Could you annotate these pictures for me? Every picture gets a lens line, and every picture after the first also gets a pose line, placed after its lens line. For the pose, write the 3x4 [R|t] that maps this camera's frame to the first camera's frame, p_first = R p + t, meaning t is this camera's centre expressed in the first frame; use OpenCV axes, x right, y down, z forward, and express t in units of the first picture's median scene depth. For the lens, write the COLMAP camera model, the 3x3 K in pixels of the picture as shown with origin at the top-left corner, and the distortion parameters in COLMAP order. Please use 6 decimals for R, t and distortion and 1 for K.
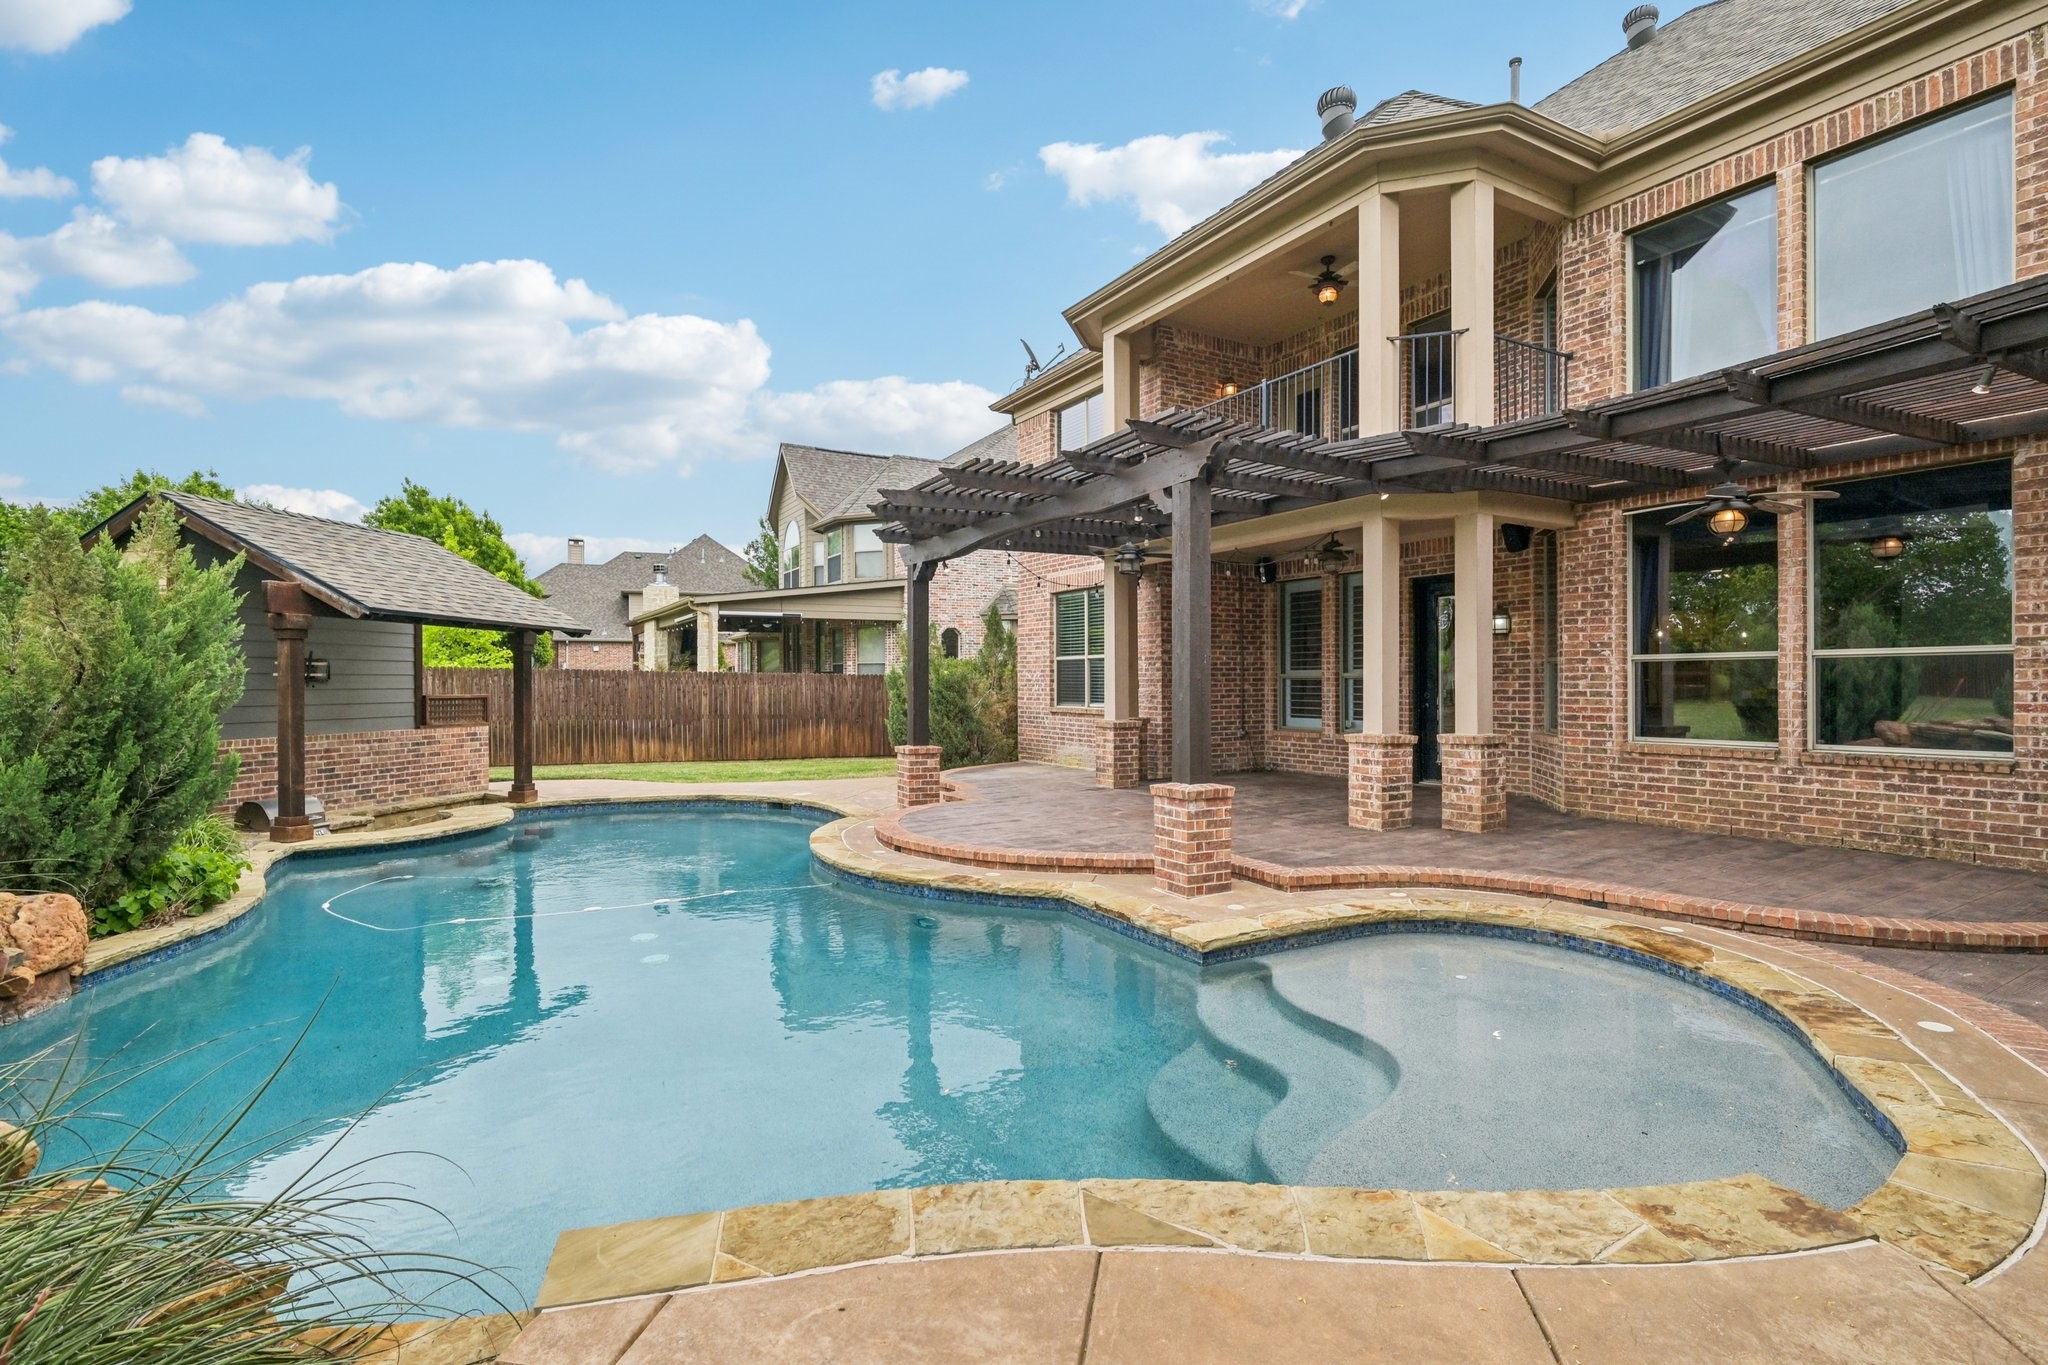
lens RADIAL K [[972.9, 0, 1024.0], [0, 972.9, 682.5], [0, 0, 1]] dist [0.001339, 0.000532]
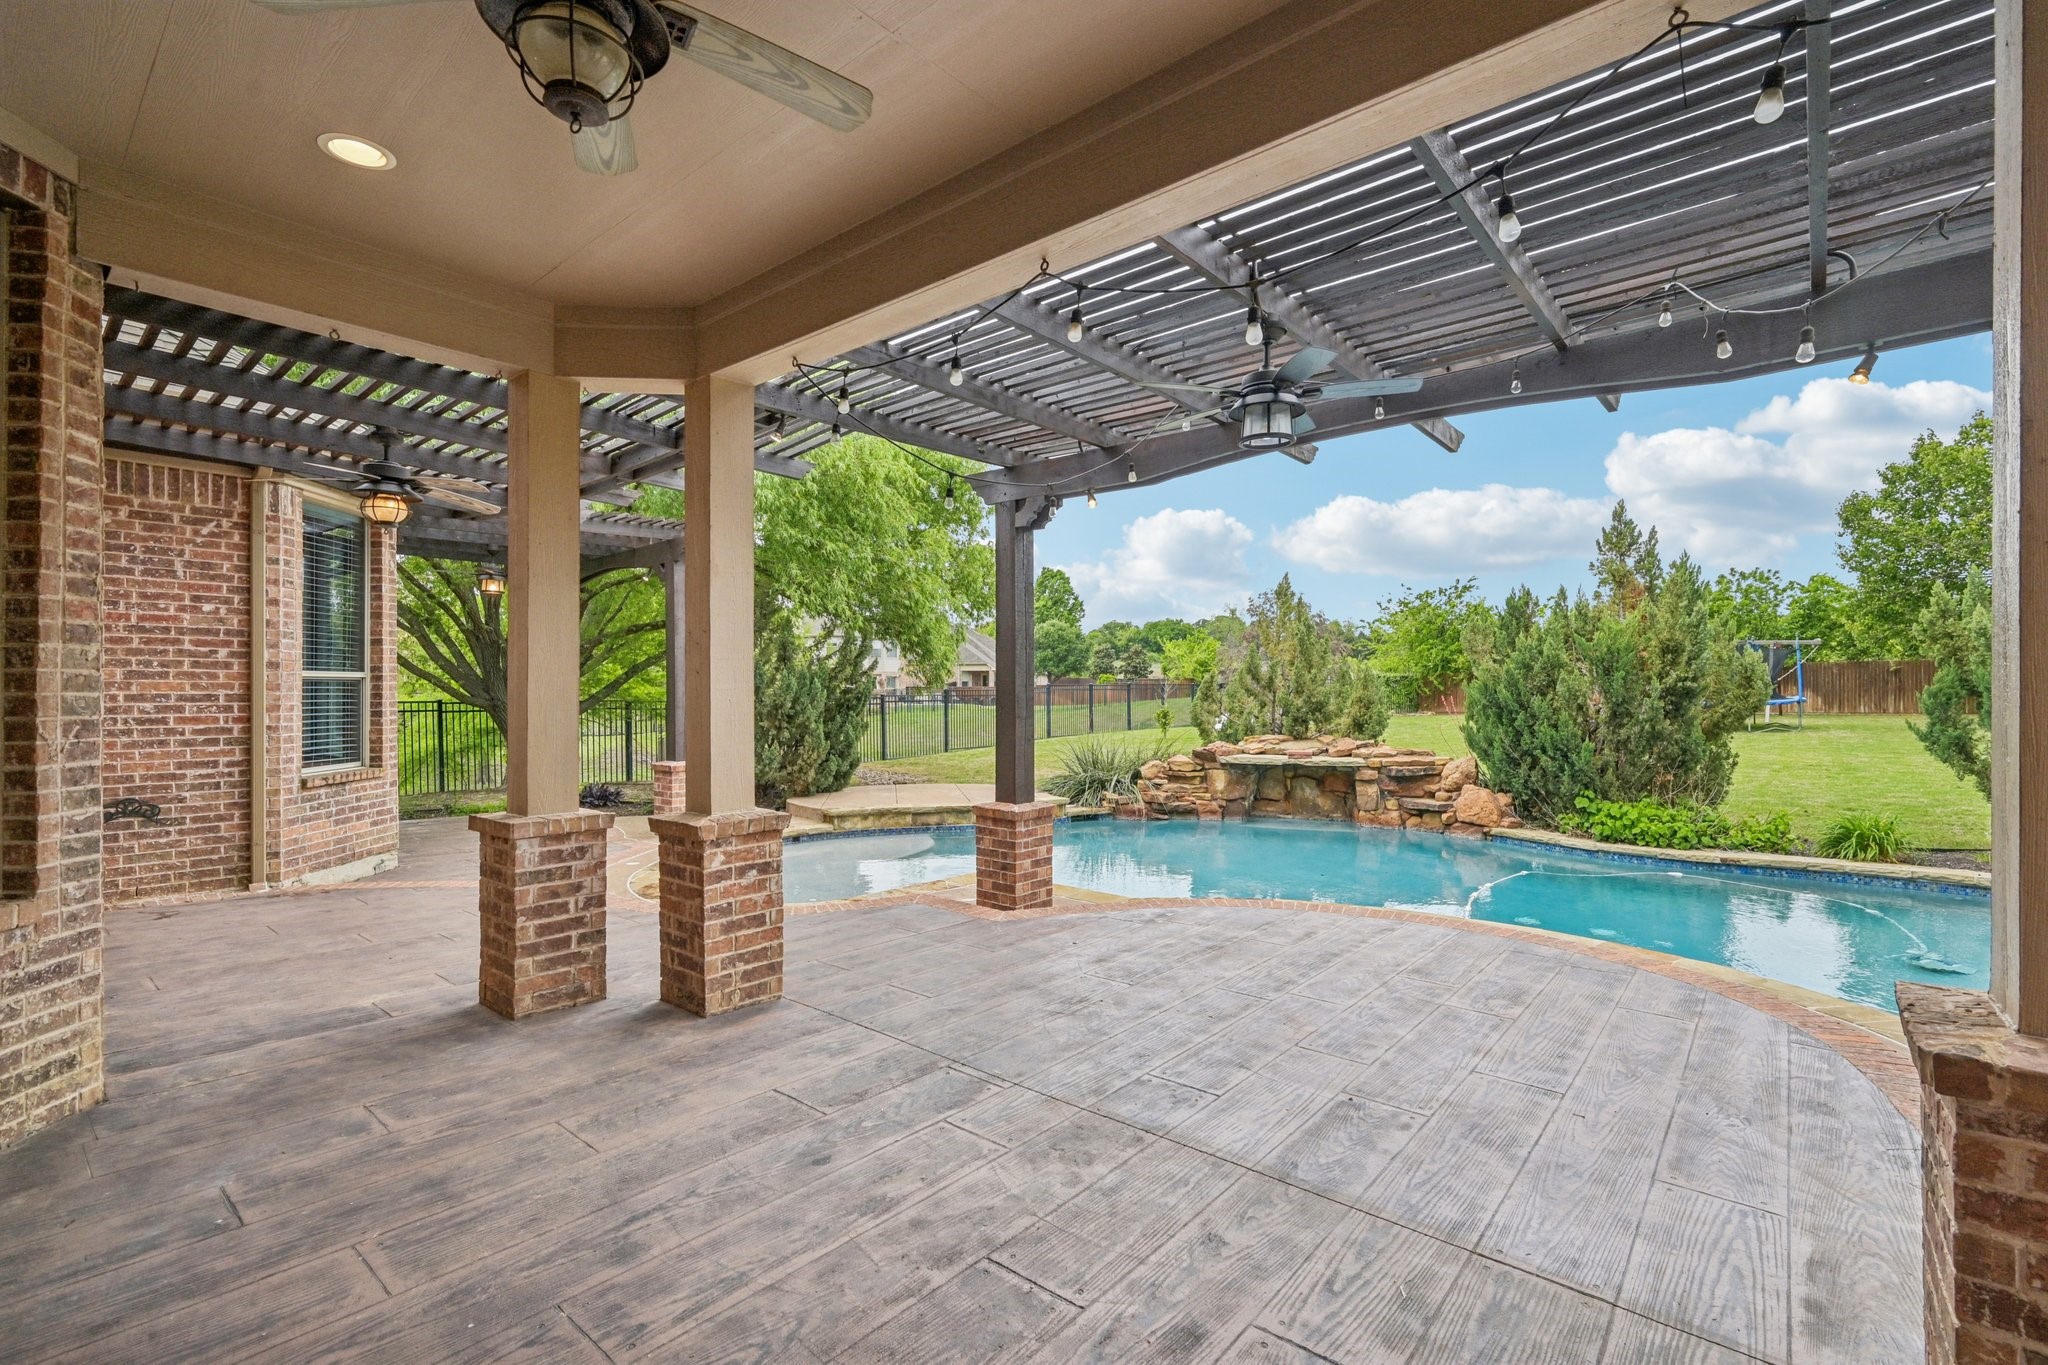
lens RADIAL K [[932.9, 0, 1024.0], [0, 932.9, 682.5], [0, 0, 1]] dist [0.003208, -0.000310]
pose [[-0.941596, 0.001971, -0.336740, 0.398748], [0.004641, 0.999964, -0.007122, -0.010431], [0.336713, -0.008269, -0.941571, 1.539157]]
